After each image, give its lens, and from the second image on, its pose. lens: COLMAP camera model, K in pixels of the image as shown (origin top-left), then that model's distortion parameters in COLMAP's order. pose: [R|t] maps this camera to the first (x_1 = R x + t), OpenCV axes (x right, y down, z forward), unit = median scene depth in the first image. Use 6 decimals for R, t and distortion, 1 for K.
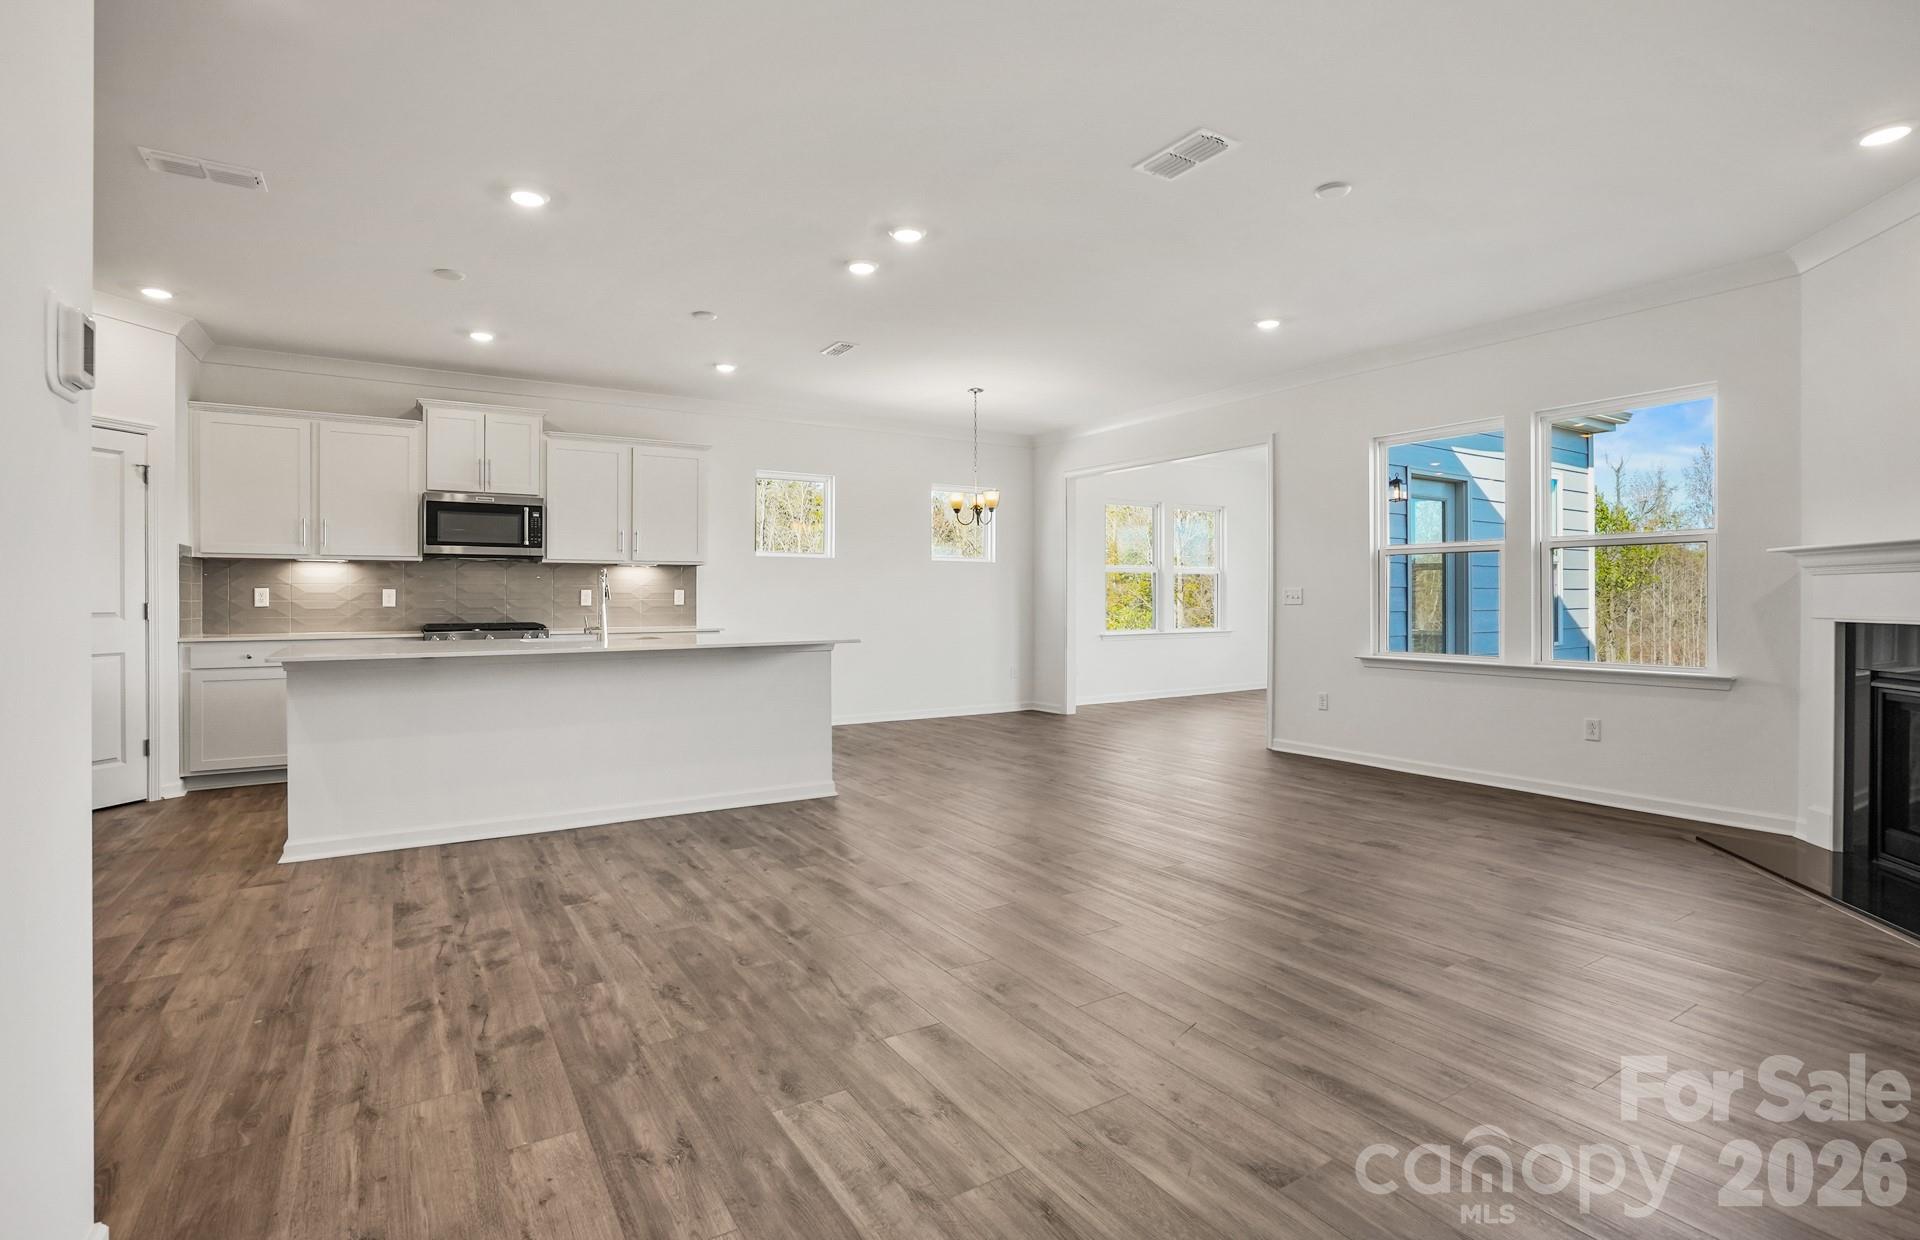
lens RADIAL K [[901.0, 0, 954.9], [0, 901.0, 591.9], [0, 0, 1]] dist [-0.046618, 0.021219]
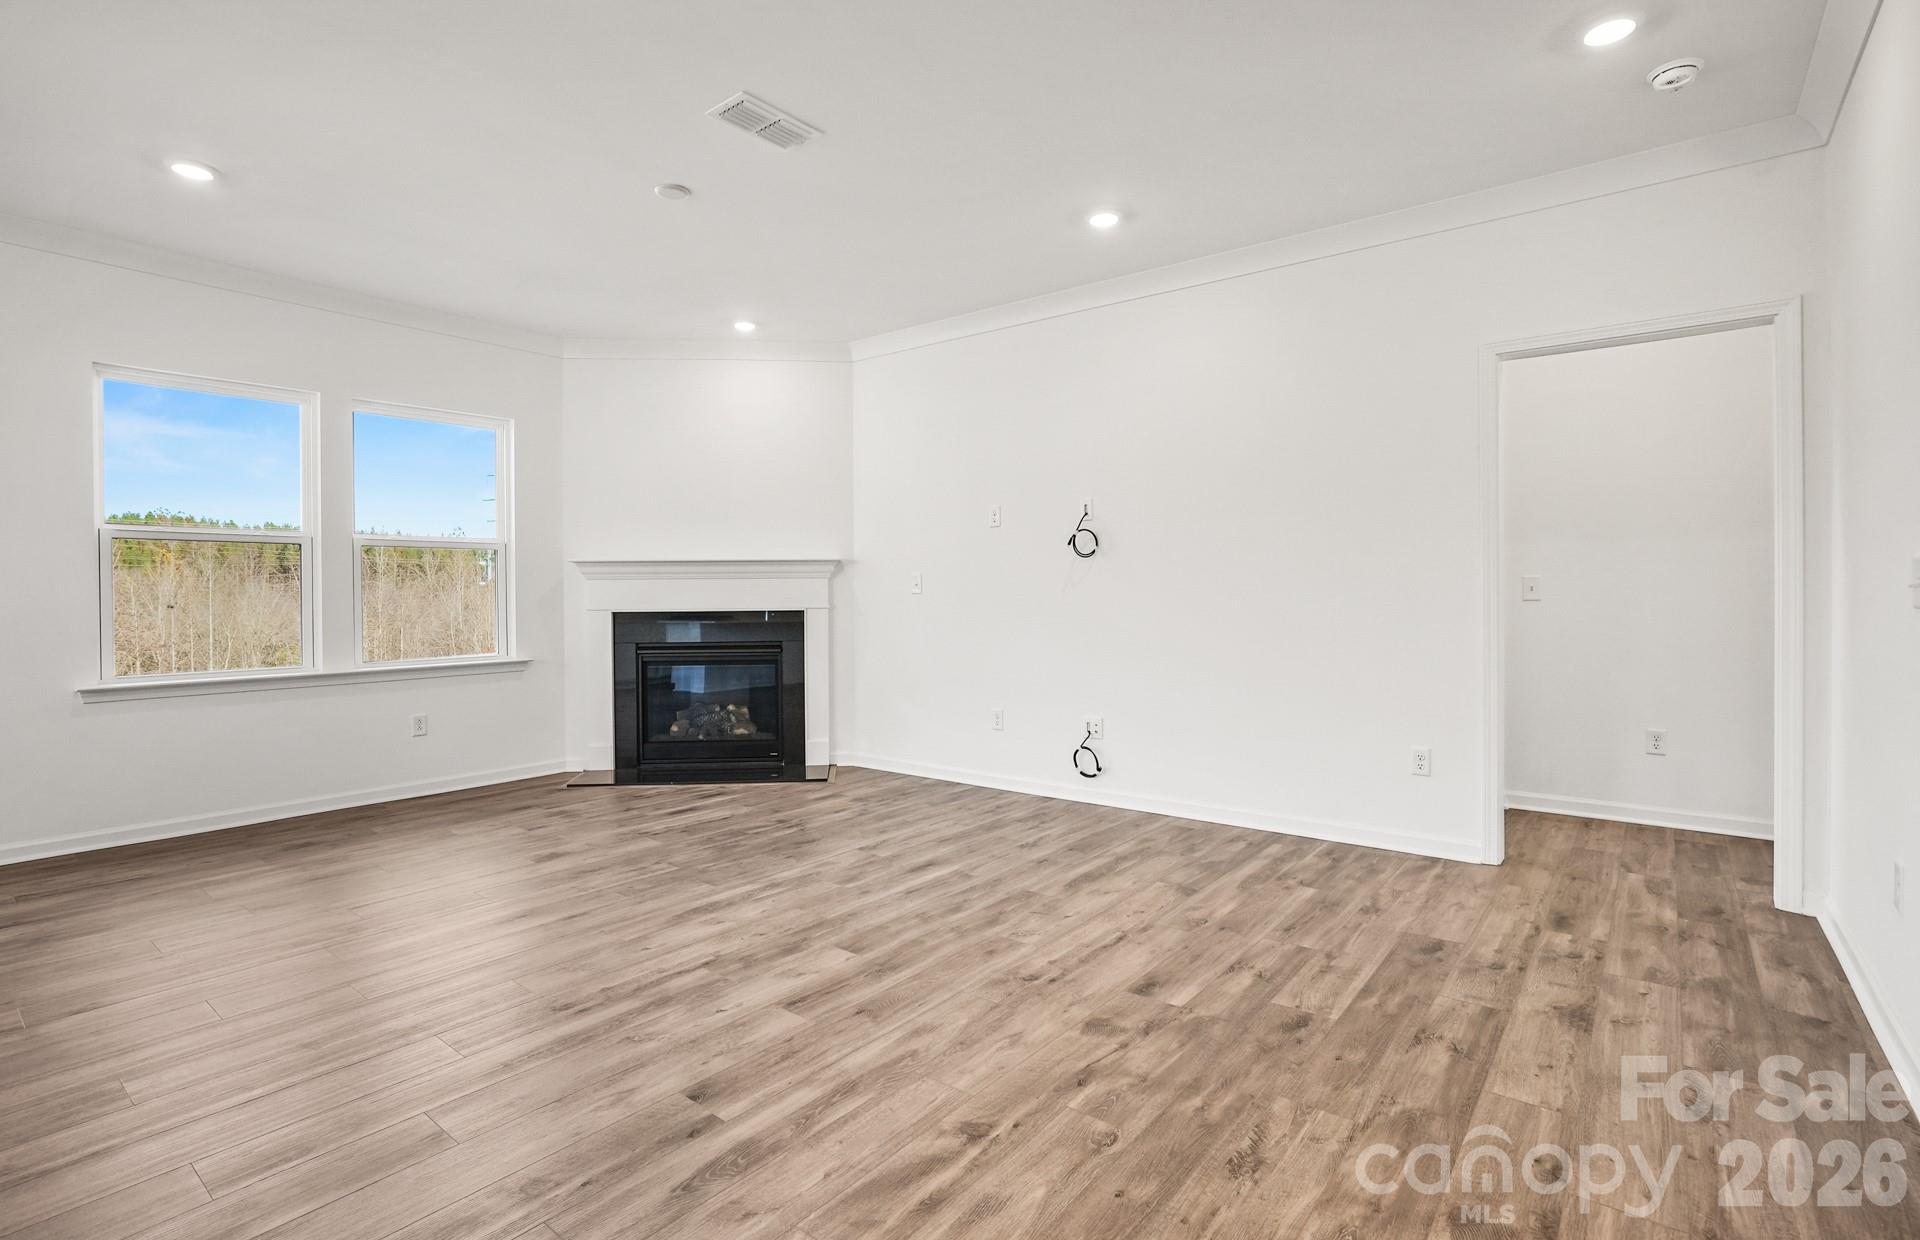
lens RADIAL K [[905.4, 0, 957.3], [0, 905.4, 600.7], [0, 0, 1]] dist [-0.052511, 0.026112]
pose [[-0.330737, -0.006229, 0.943702, -0.678260], [0.001751, 0.999972, 0.007214, 0.006730], [-0.943721, 0.004039, -0.330717, 1.091847]]
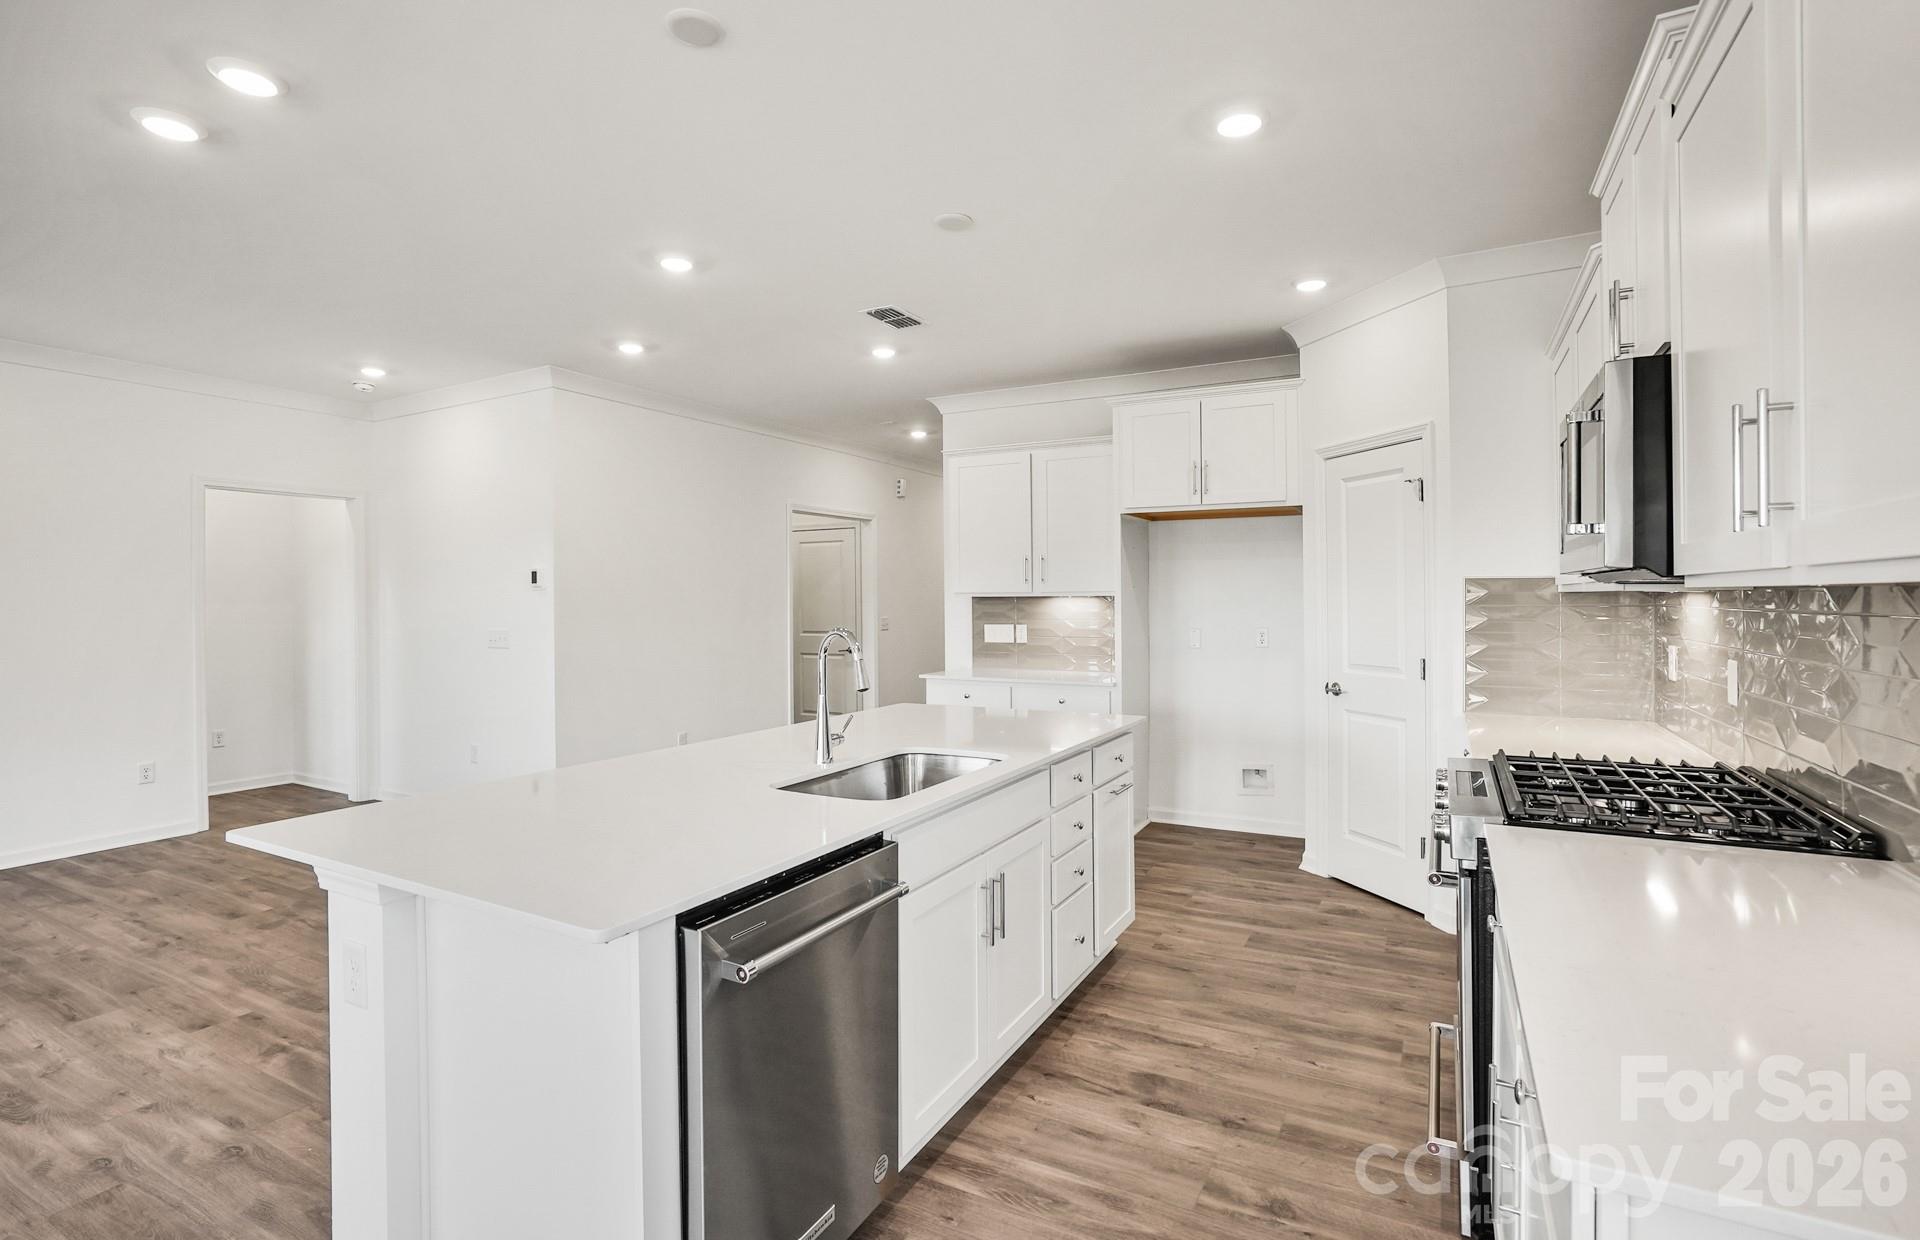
lens RADIAL K [[905.4, 0, 957.3], [0, 905.4, 600.7], [0, 0, 1]] dist [-0.052511, 0.026112]
pose [[-0.872675, 0.008222, -0.488232, -0.279640], [0.010185, 0.999947, -0.001366, -0.059436], [0.488195, -0.006164, -0.872713, 2.166989]]
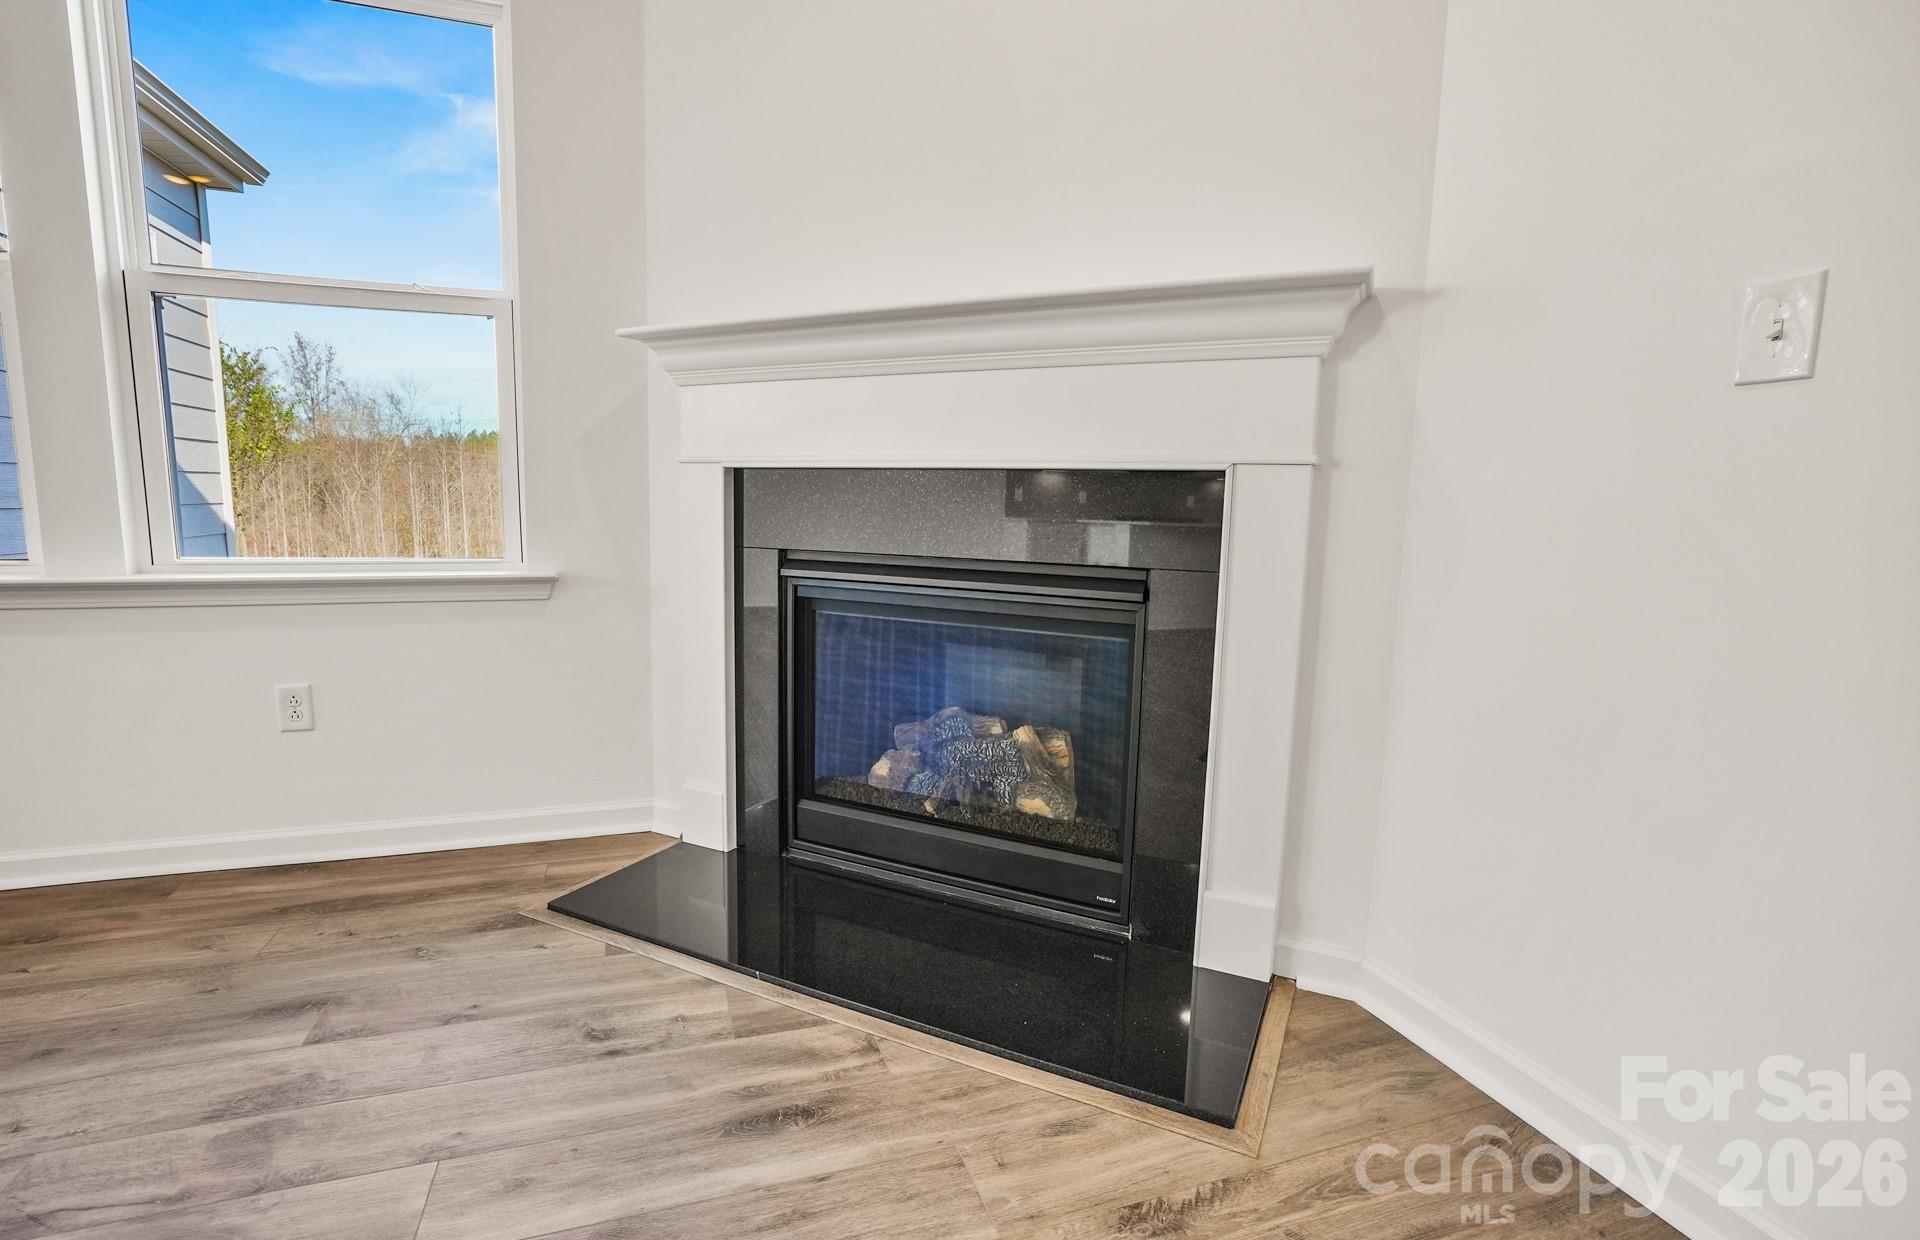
lens RADIAL K [[893.7, 0, 953.1], [0, 893.7, 615.0], [0, 0, 1]] dist [-0.049602, 0.023579]
pose [[0.233420, -0.127348, 0.964001, 0.536265], [-0.023941, 0.990334, 0.136623, 0.053779], [-0.972081, -0.054970, 0.228115, 0.823485]]
